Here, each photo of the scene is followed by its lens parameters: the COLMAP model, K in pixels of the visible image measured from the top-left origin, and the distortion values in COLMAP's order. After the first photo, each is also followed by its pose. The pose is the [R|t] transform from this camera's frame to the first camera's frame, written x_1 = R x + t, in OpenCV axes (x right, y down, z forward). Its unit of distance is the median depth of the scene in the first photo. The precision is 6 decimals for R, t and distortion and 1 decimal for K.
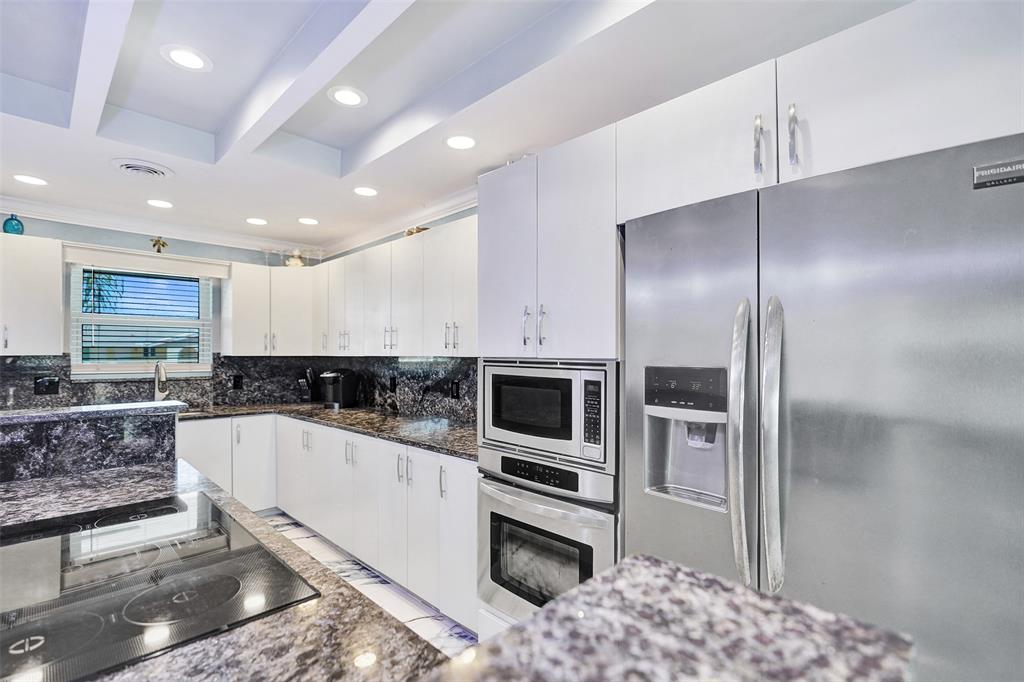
lens RADIAL K [[468.2, 0, 511.2], [0, 468.2, 351.1], [0, 0, 1]] dist [-0.003299, -0.000105]
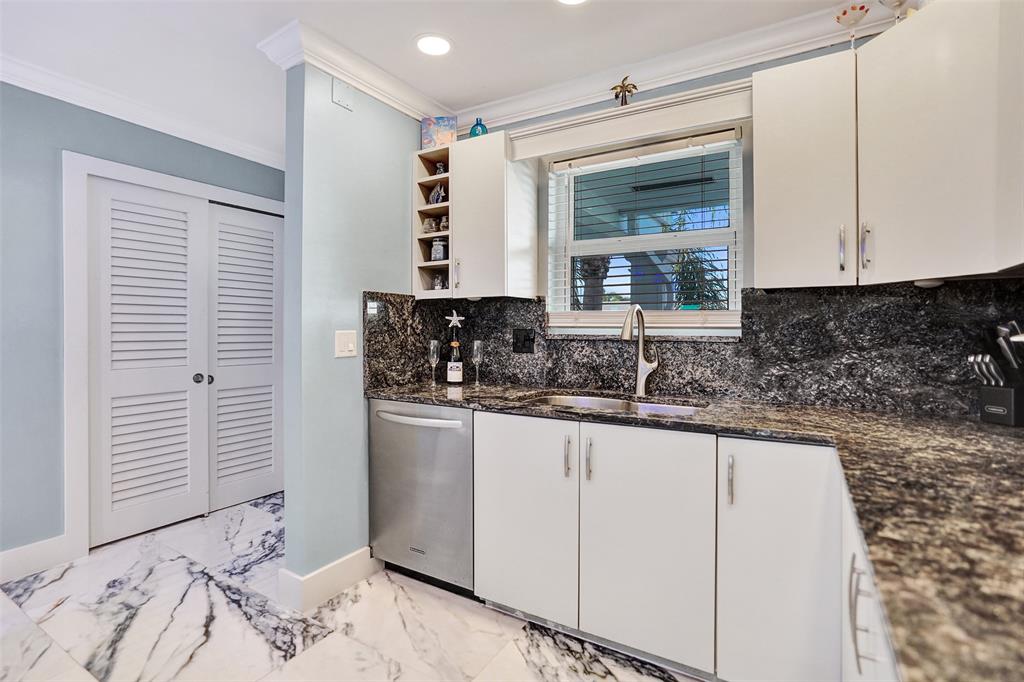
lens RADIAL K [[475.8, 0, 508.1], [0, 475.8, 330.7], [0, 0, 1]] dist [-0.032576, 0.000533]
pose [[0.207348, 0.002408, -0.978264, -0.240944], [0.004326, 0.999985, 0.003379, 0.050193], [0.978258, -0.004932, 0.207335, 0.748811]]
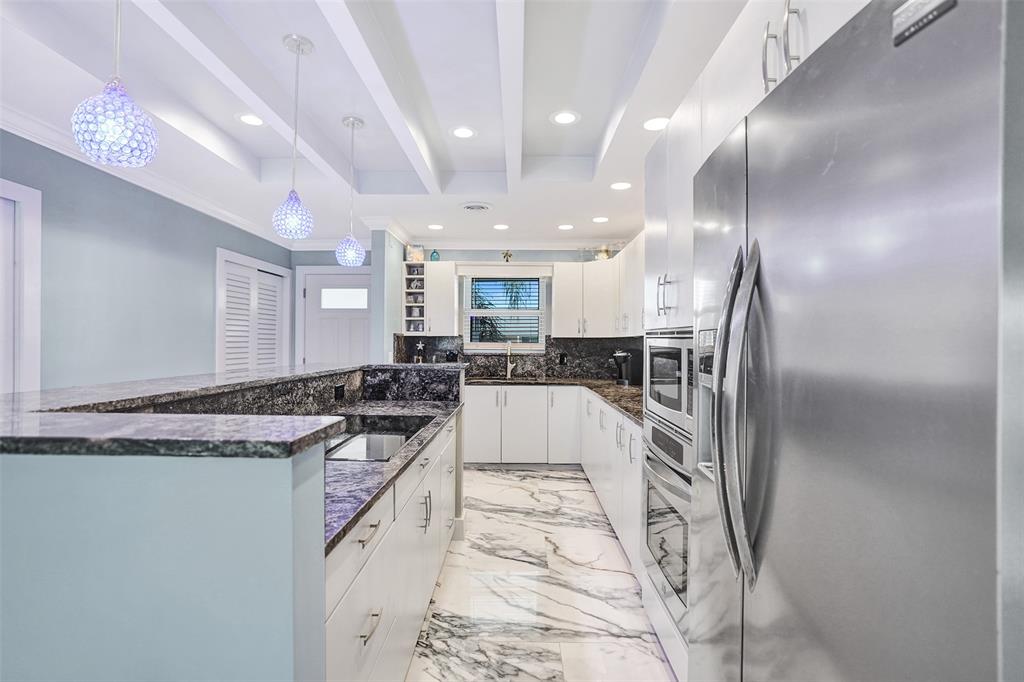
lens RADIAL K [[483.8, 0, 512.6], [0, 483.8, 338.8], [0, 0, 1]] dist [-0.037641, 0.021538]
pose [[0.690142, -0.002013, -0.723671, 0.285344], [-0.001280, 0.999991, -0.004003, 0.021096], [0.723673, 0.003689, 0.690133, 0.030386]]
